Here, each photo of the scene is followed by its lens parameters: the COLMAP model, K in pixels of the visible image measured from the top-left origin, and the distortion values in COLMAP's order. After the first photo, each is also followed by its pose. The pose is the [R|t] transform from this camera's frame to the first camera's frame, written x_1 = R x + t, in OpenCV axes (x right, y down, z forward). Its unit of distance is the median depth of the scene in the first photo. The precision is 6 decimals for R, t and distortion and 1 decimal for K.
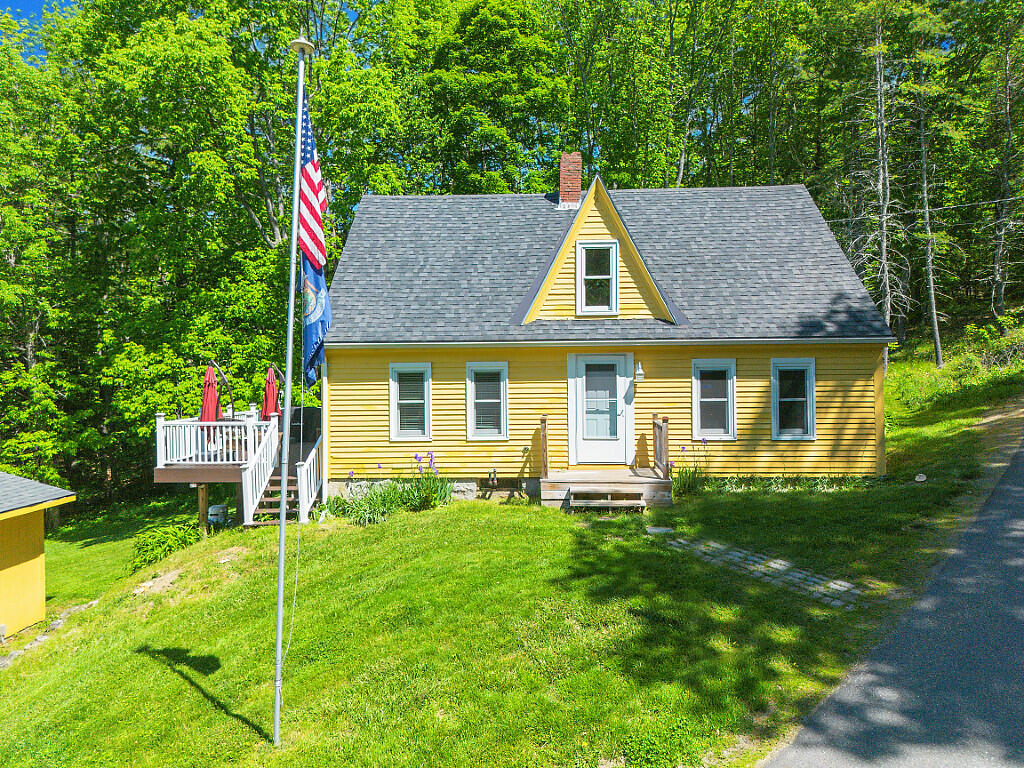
lens RADIAL K [[717.5, 0, 512.0], [0, 717.5, 384.0], [0, 0, 1]] dist [0.100672, -0.147138]
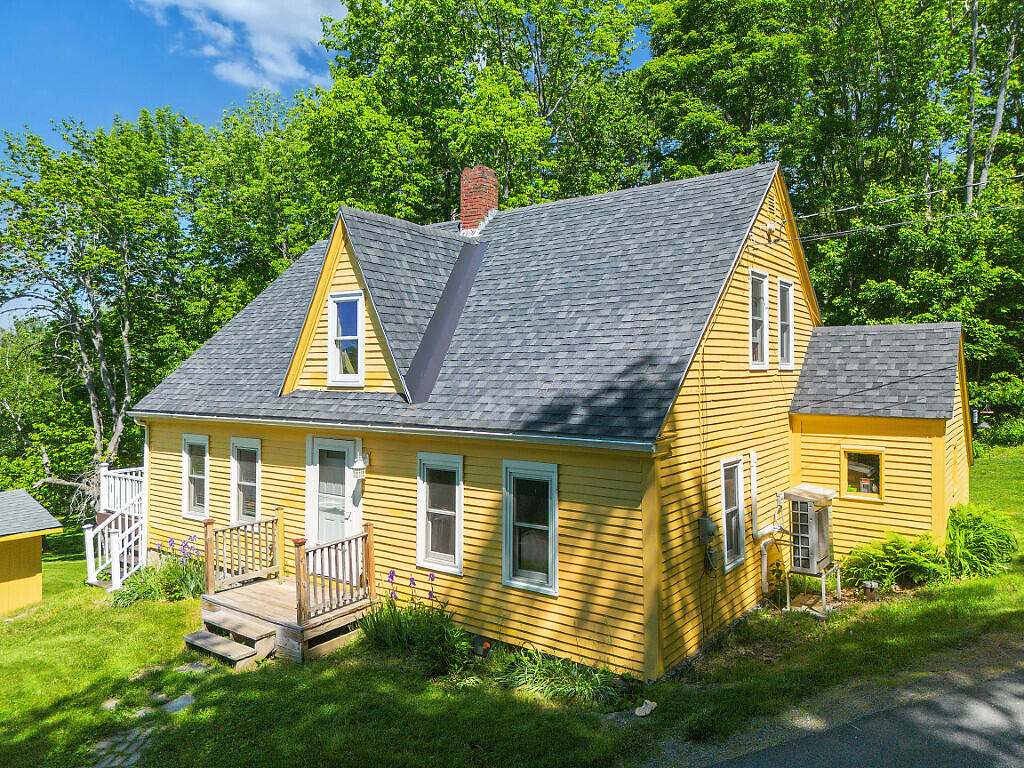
lens RADIAL K [[721.3, 0, 510.7], [0, 721.3, 372.5], [0, 0, 1]] dist [0.077558, -0.069623]
pose [[0.829007, 0.008180, -0.559178, 0.721268], [-0.013657, 0.999891, -0.005620, -0.109757], [0.559071, 0.012296, 0.829028, 0.448816]]
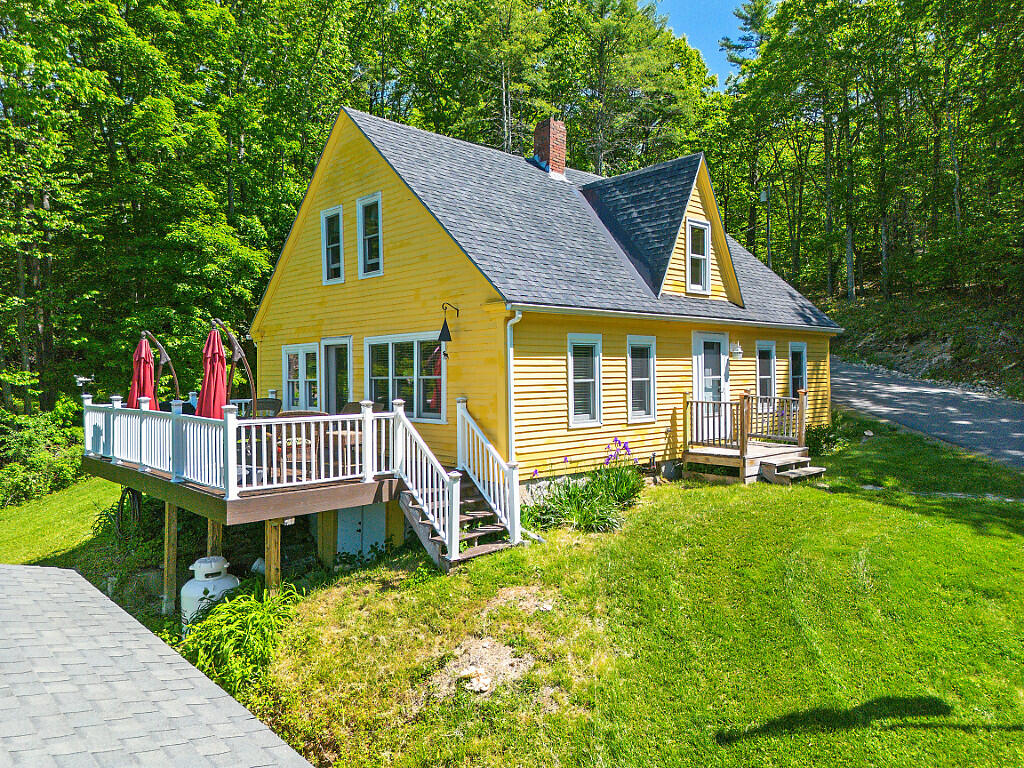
lens RADIAL K [[717.5, 0, 512.0], [0, 717.5, 384.0], [0, 0, 1]] dist [0.100672, -0.147138]
pose [[0.709980, -0.008277, 0.704173, -0.790818], [0.009075, 0.999955, 0.002604, 0.025883], [-0.704163, 0.004542, 0.710024, 0.470702]]
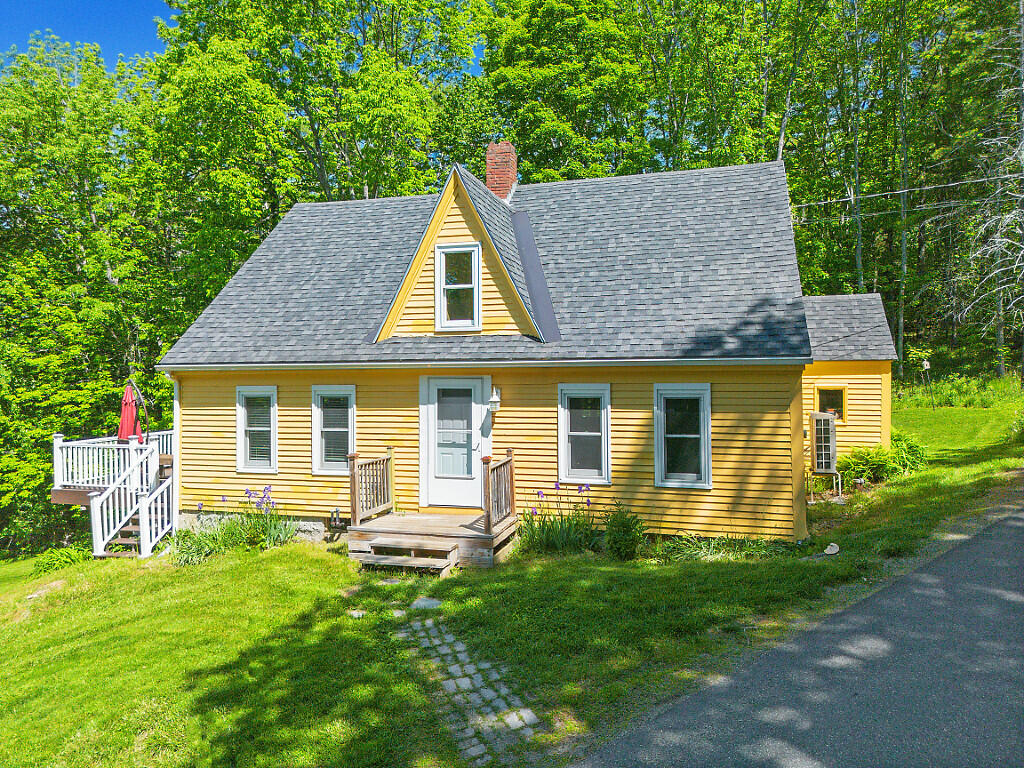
lens RADIAL K [[717.5, 0, 512.0], [0, 717.5, 384.0], [0, 0, 1]] dist [0.100672, -0.147138]
pose [[0.970814, 0.004681, -0.239788, 0.389405], [-0.005324, 0.999984, -0.002034, -0.031904], [0.239774, 0.003251, 0.970823, 0.193585]]
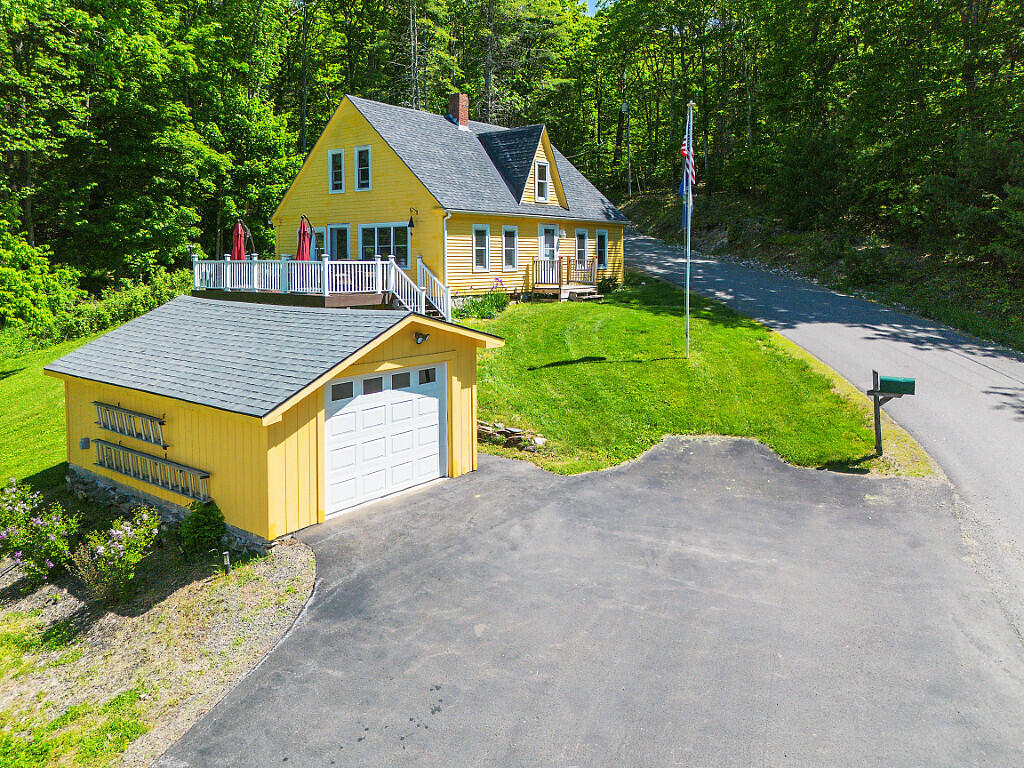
lens RADIAL K [[728.8, 0, 487.4], [0, 728.8, 315.6], [0, 0, 1]] dist [0.069363, -0.001627]
pose [[0.621834, -0.054000, 0.781285, -1.450429], [0.005749, 0.997908, 0.064396, 0.072142], [-0.783128, -0.035552, 0.620843, -0.053507]]
